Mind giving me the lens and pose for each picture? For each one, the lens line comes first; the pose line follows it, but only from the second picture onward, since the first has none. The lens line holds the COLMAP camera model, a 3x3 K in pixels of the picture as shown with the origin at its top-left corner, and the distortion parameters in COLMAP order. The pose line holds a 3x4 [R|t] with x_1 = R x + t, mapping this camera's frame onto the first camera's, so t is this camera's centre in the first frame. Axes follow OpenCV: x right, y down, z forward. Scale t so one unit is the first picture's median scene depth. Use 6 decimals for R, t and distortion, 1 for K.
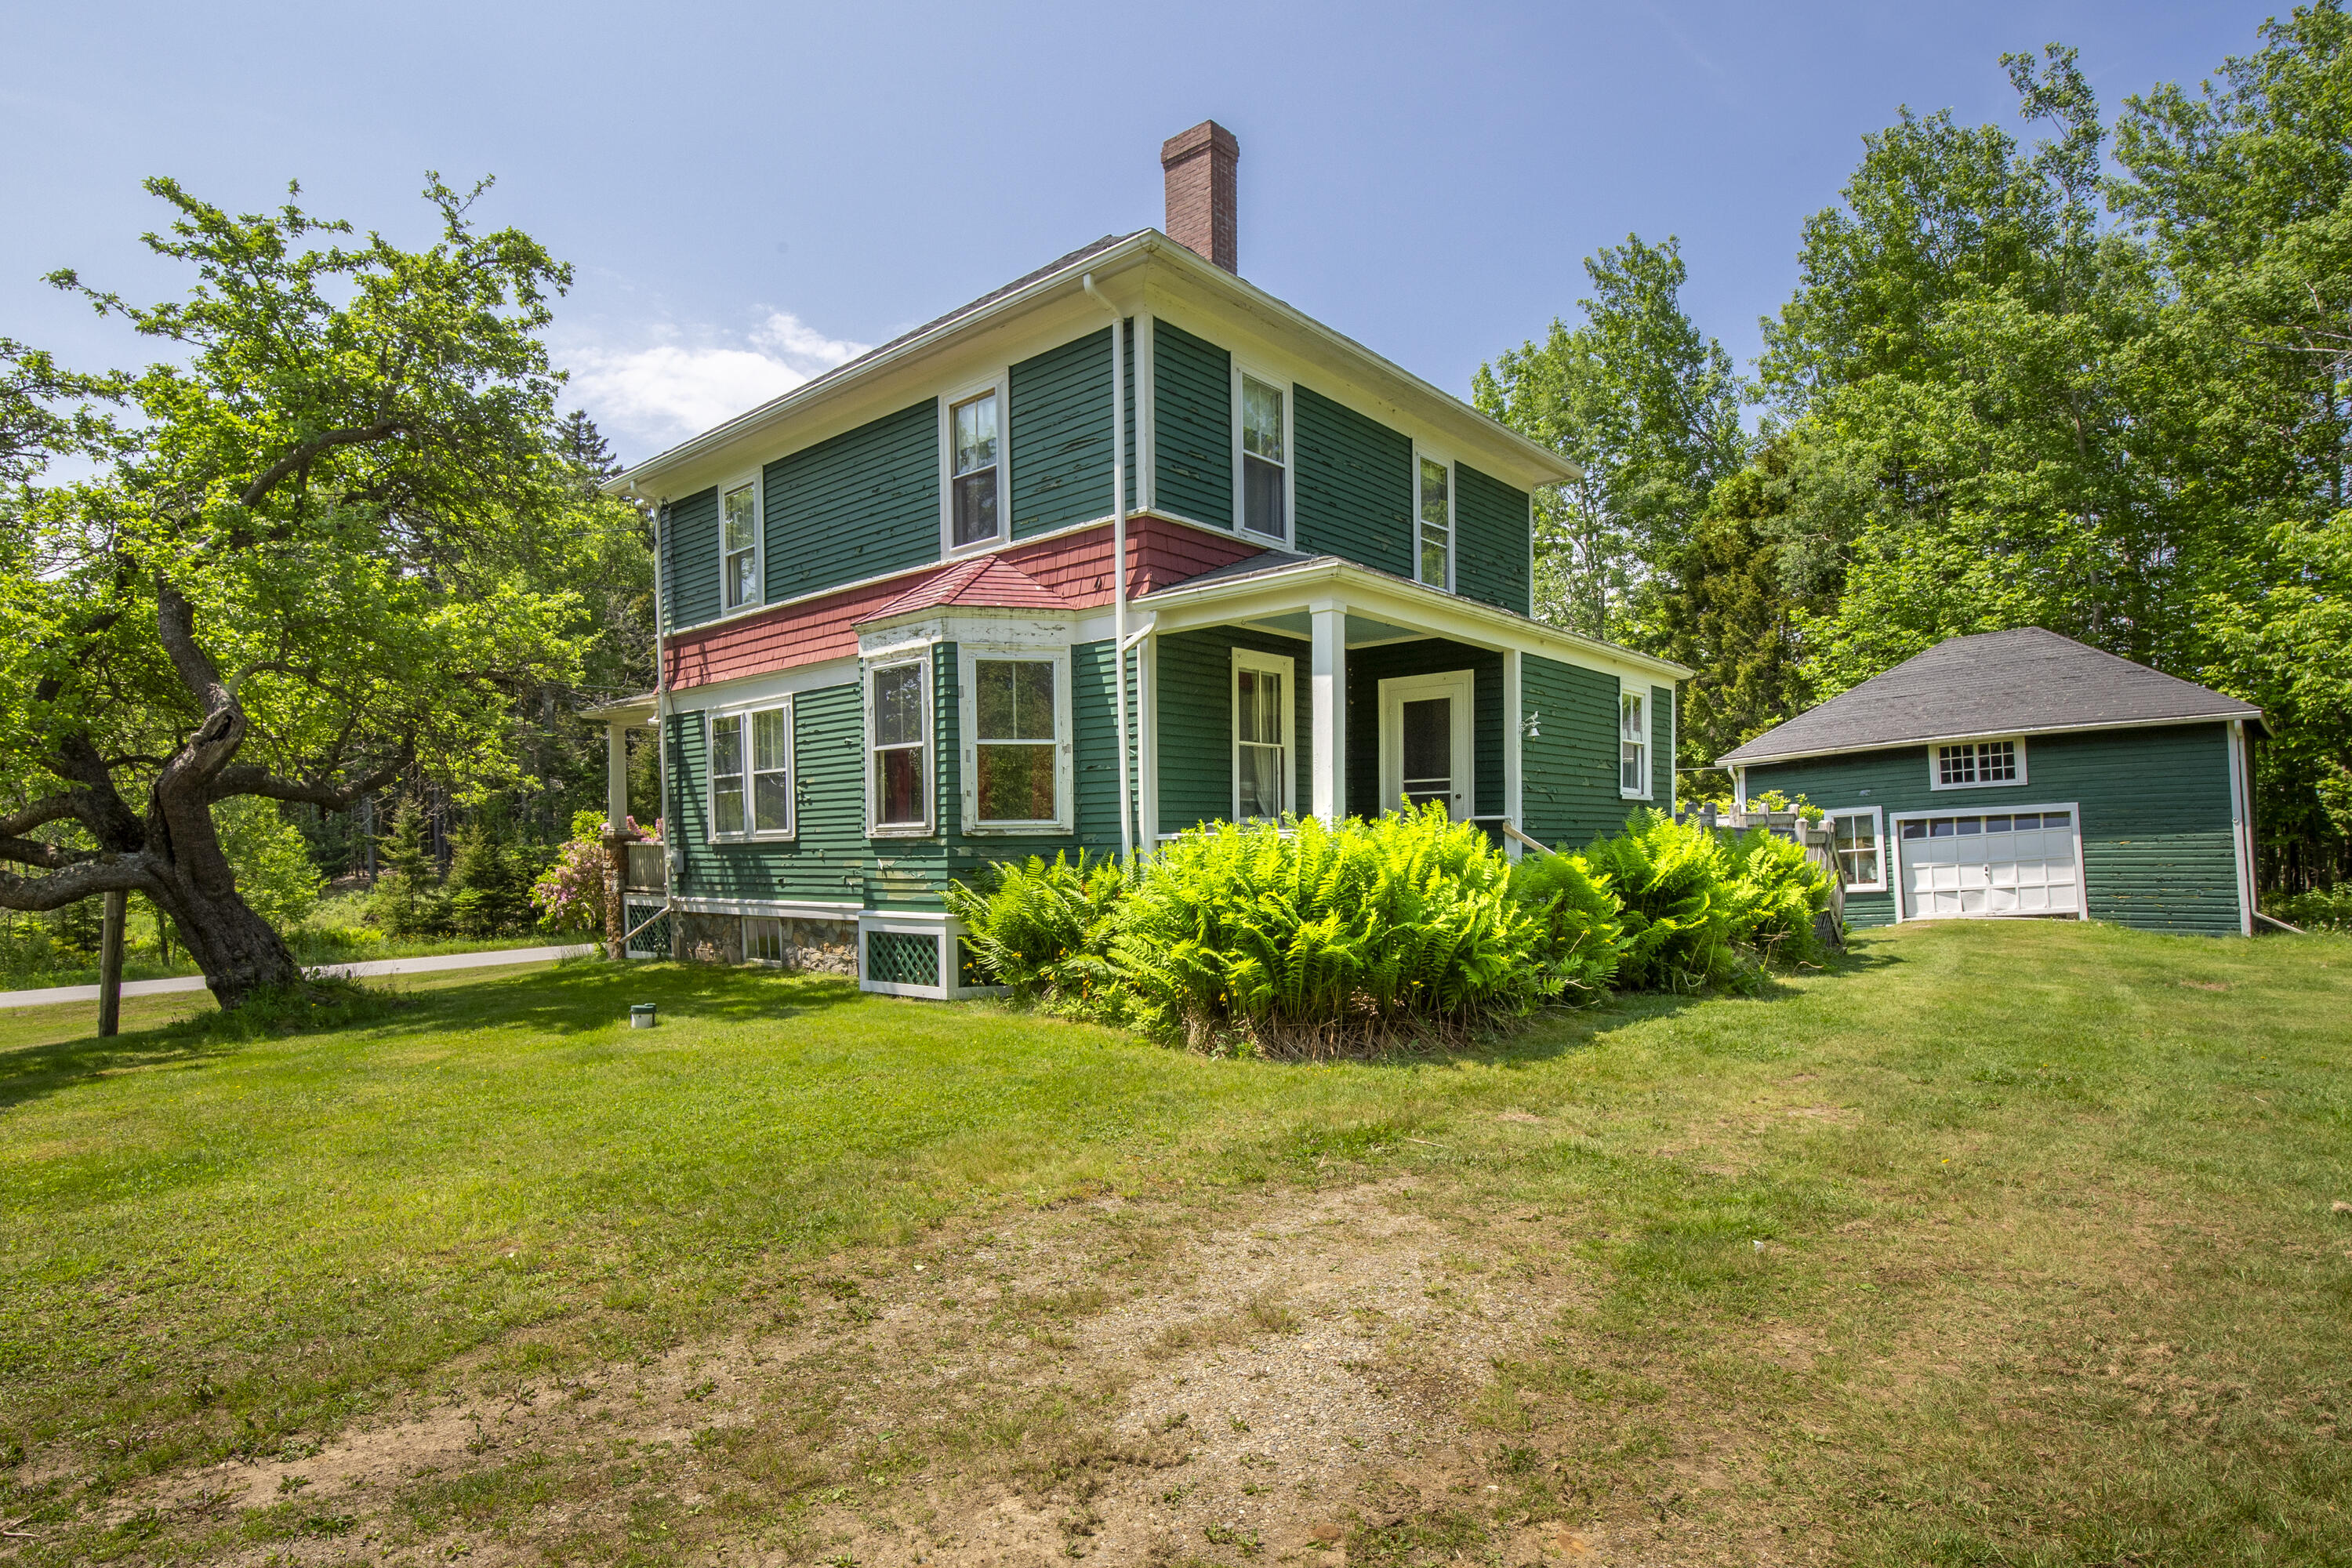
lens RADIAL K [[1139.0, 0, 1175.7], [0, 1139.0, 898.8], [0, 0, 1]] dist [-0.026164, -0.000414]
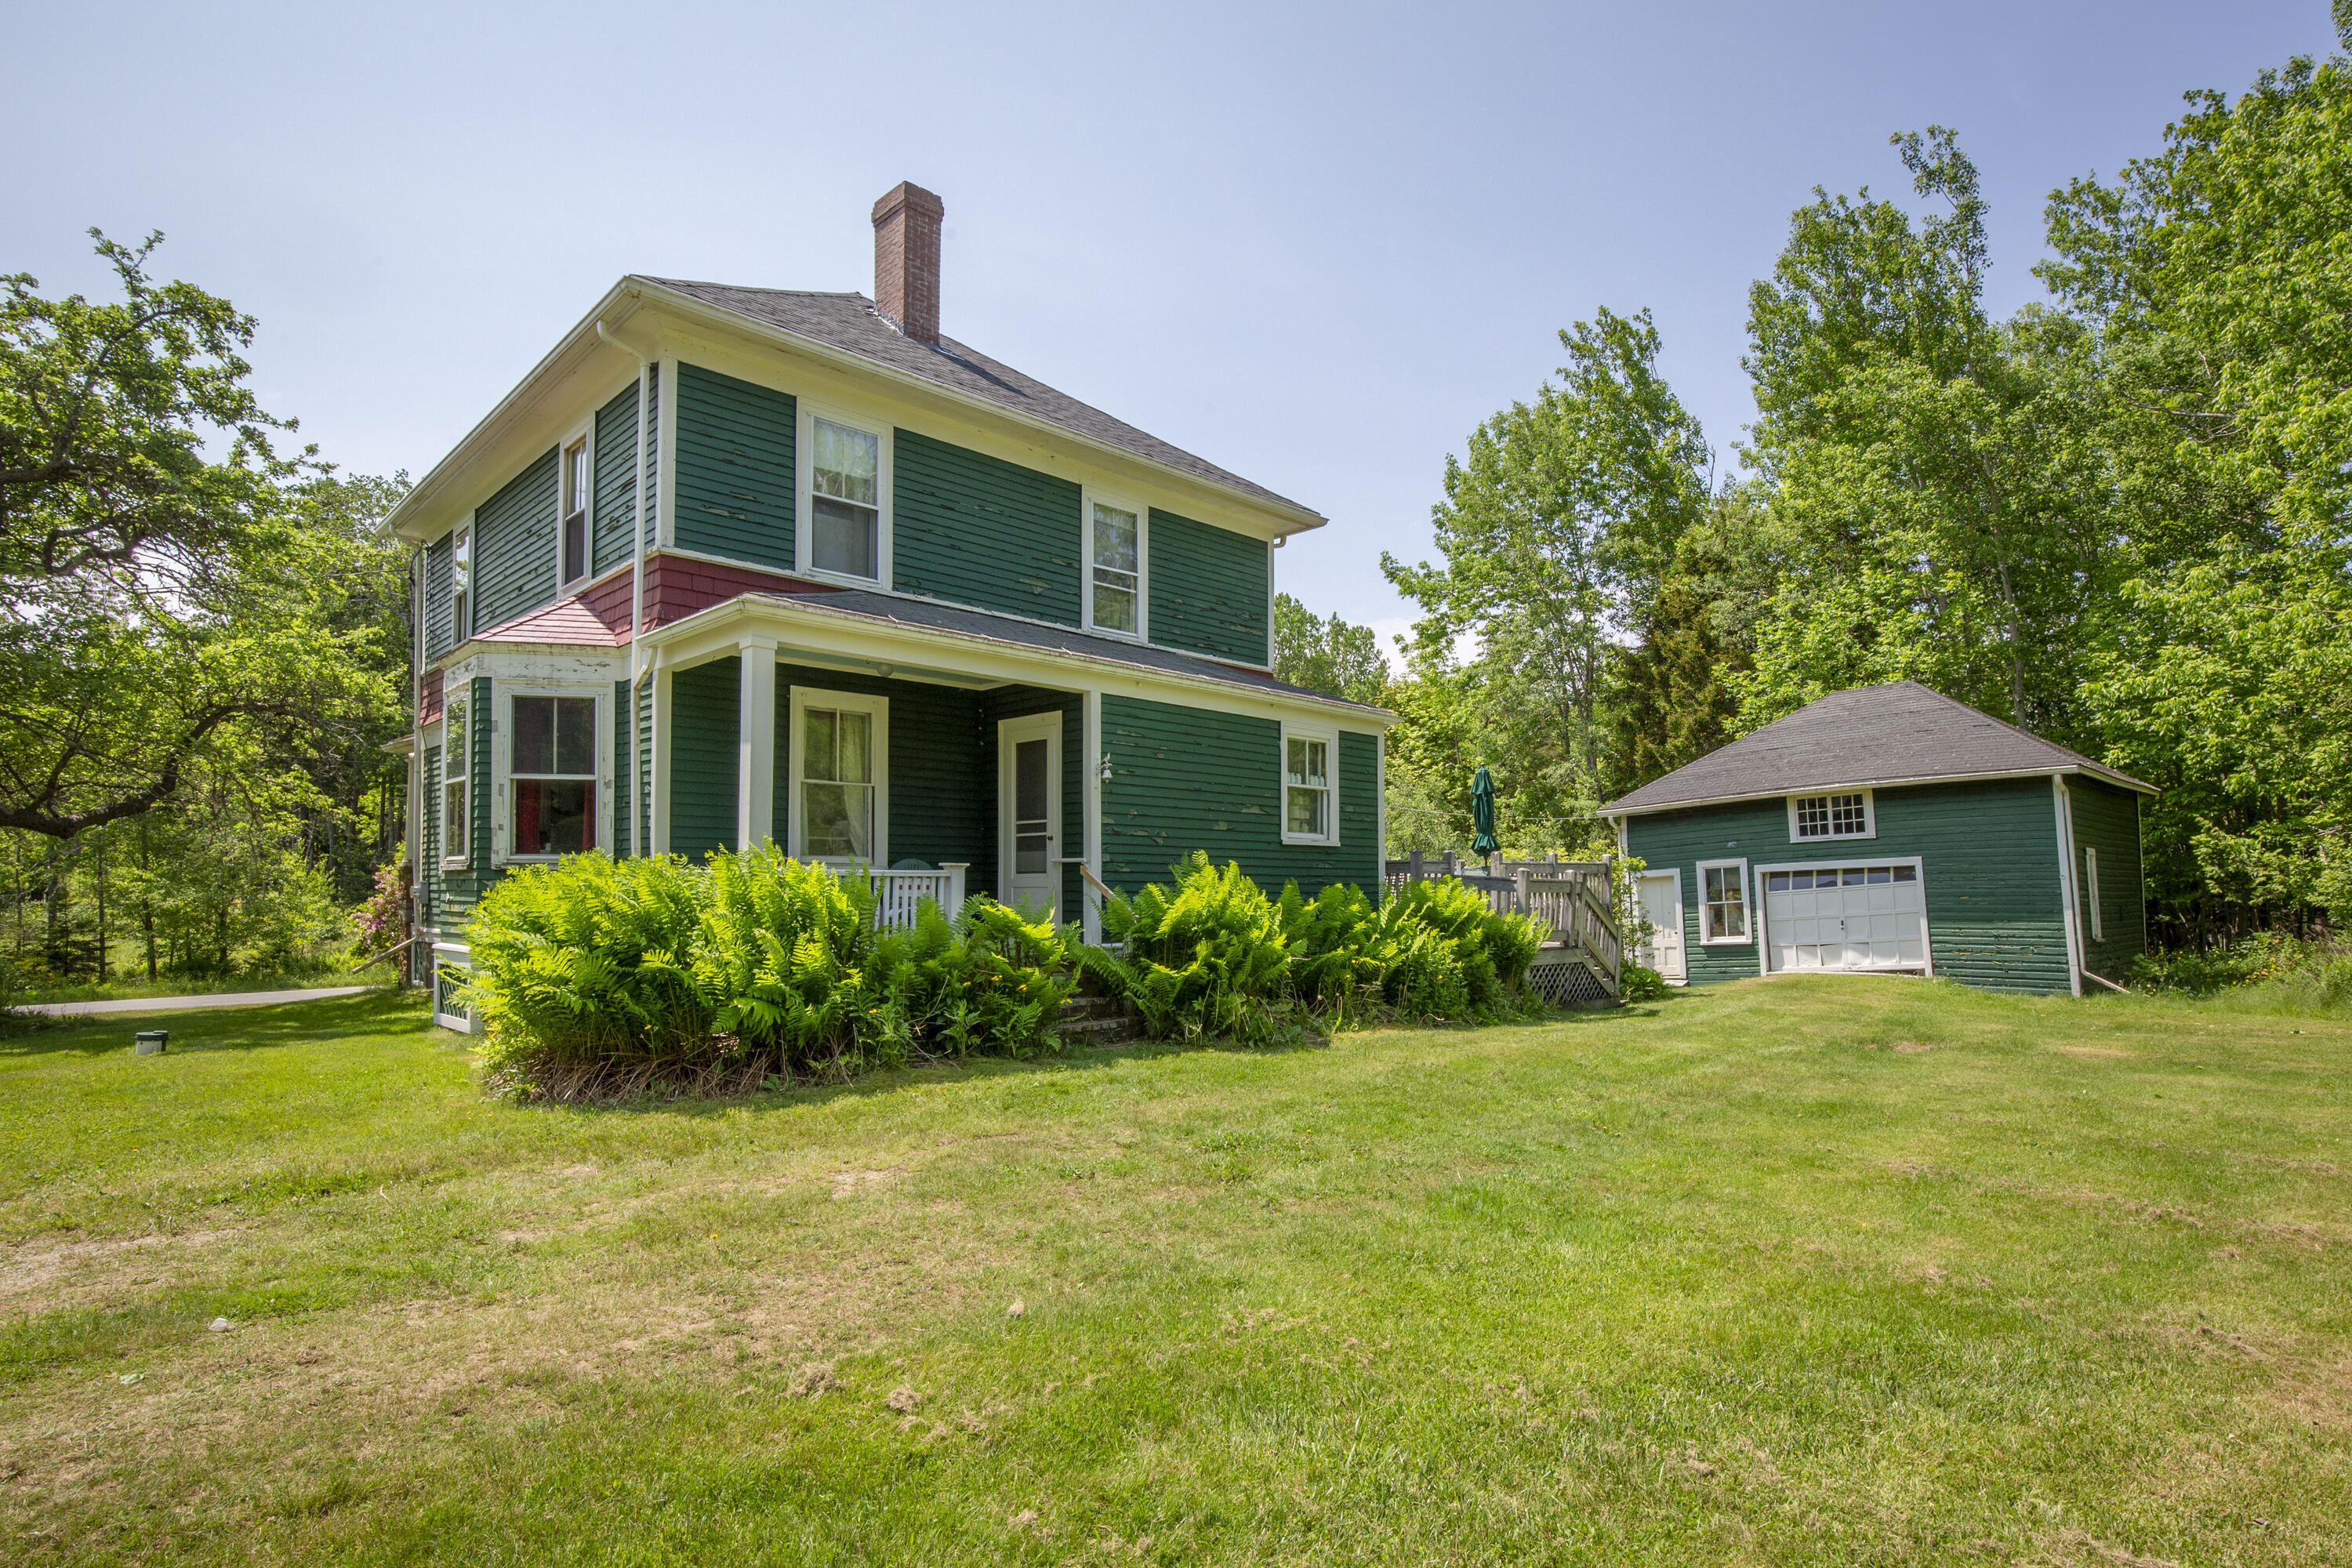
lens RADIAL K [[1128.0, 0, 1177.5], [0, 1128.0, 862.9], [0, 0, 1]] dist [-0.042315, 0.012651]
pose [[0.999700, 0.015852, -0.018695, 0.161171], [-0.017117, 0.997431, -0.069552, -0.001355], [0.017544, 0.069851, 0.997403, 0.014545]]
